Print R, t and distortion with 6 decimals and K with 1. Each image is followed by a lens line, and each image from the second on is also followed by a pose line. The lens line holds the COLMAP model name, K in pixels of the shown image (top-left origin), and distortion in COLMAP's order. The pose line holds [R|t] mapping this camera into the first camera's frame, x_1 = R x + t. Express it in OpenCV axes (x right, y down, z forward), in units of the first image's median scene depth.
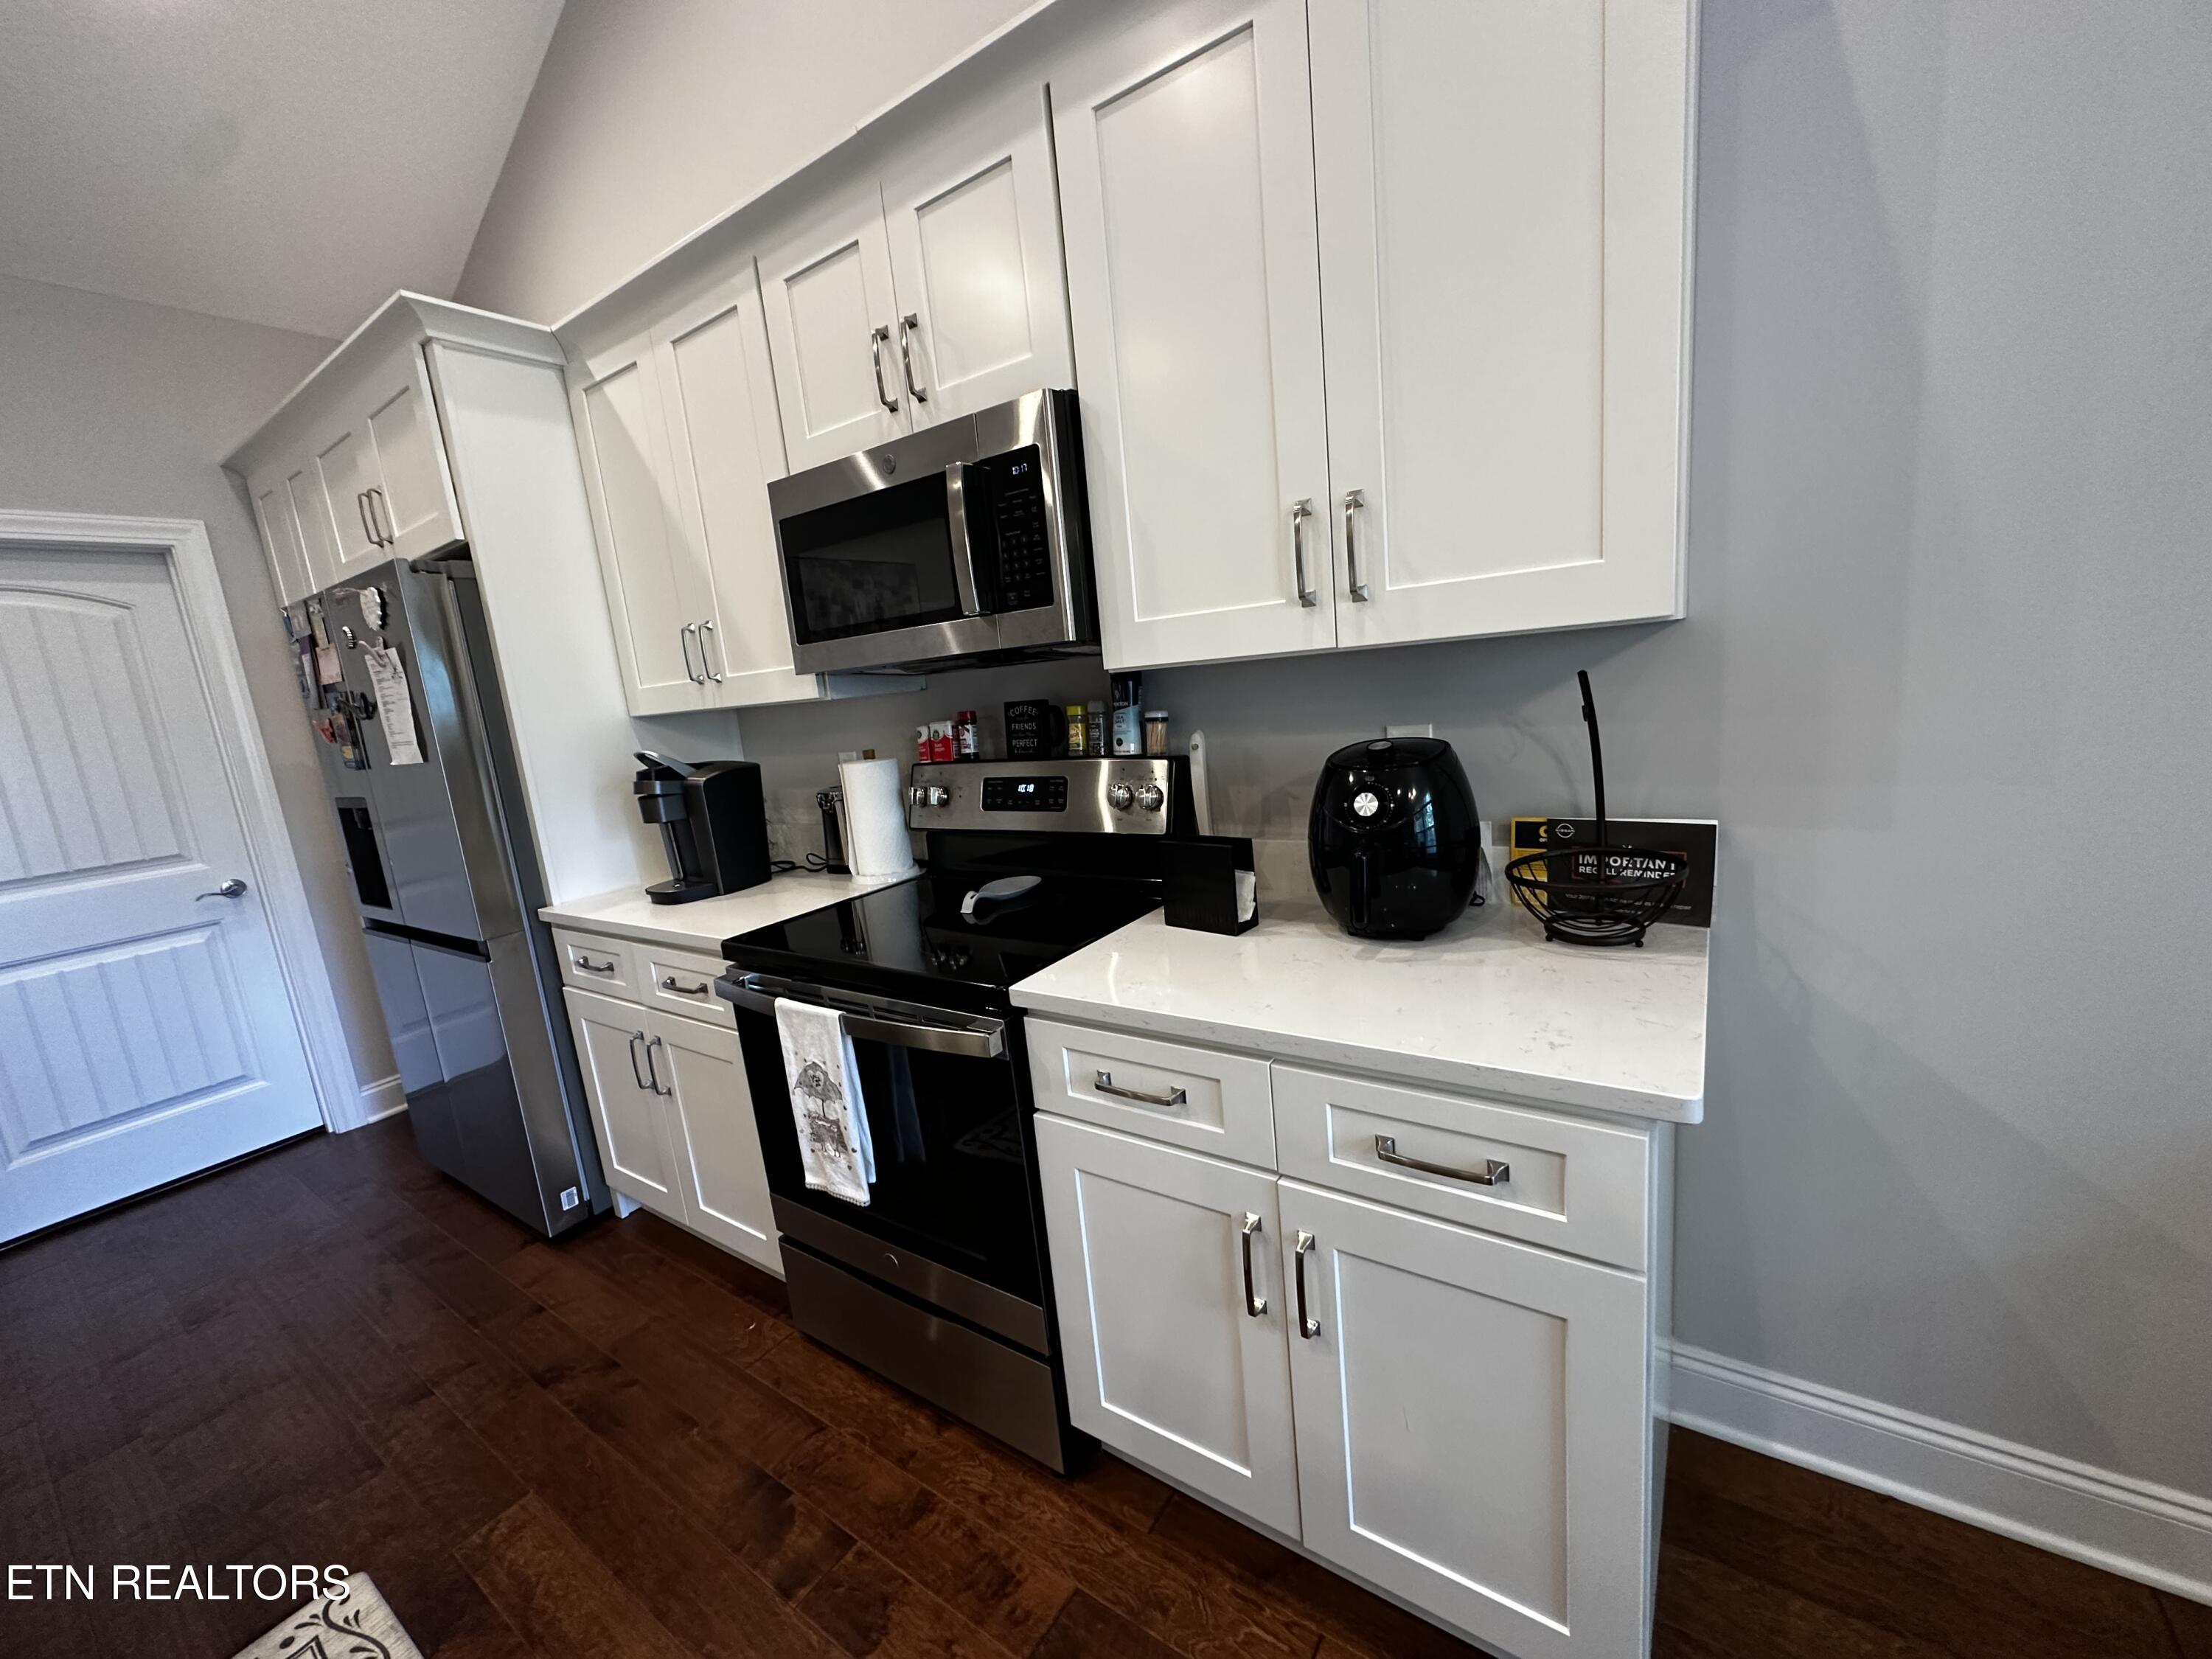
lens RADIAL K [[881.5, 0, 1099.5], [0, 881.5, 832.0], [0, 0, 1]] dist [-0.002489, 0.000809]
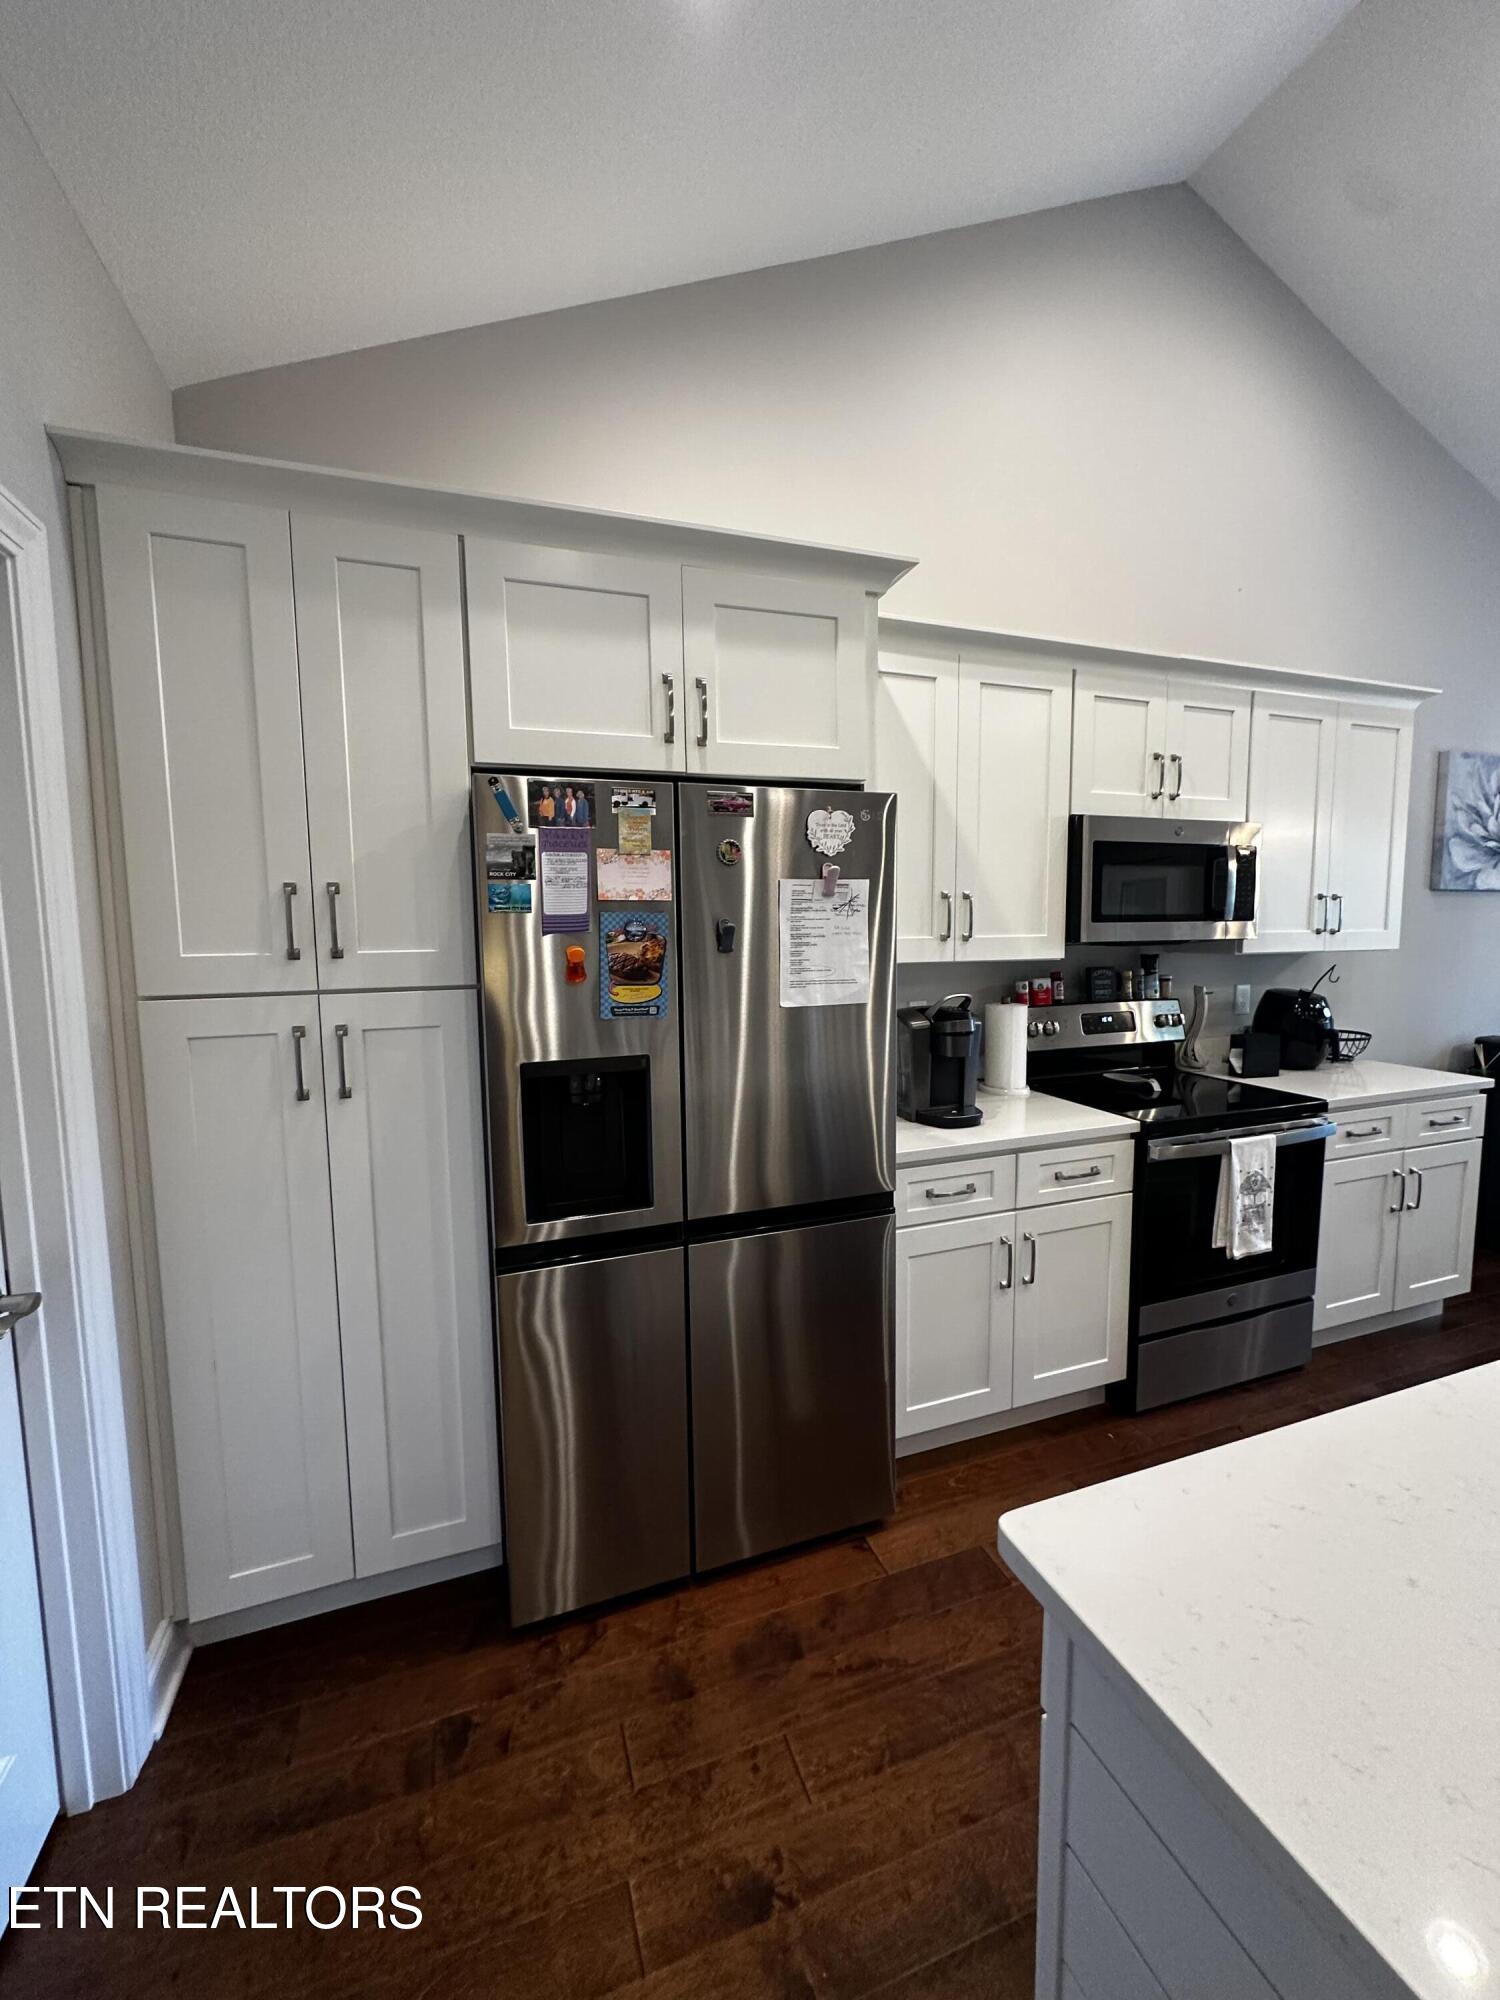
lens RADIAL K [[797.0, 0, 752.1], [0, 797.0, 999.8], [0, 0, 1]] dist [-0.002489, 0.000809]
pose [[0.580495, 0.012701, 0.814164, -1.605887], [0.098989, 0.991361, -0.086044, -0.022029], [-0.808224, 0.130542, 0.574224, 0.644113]]
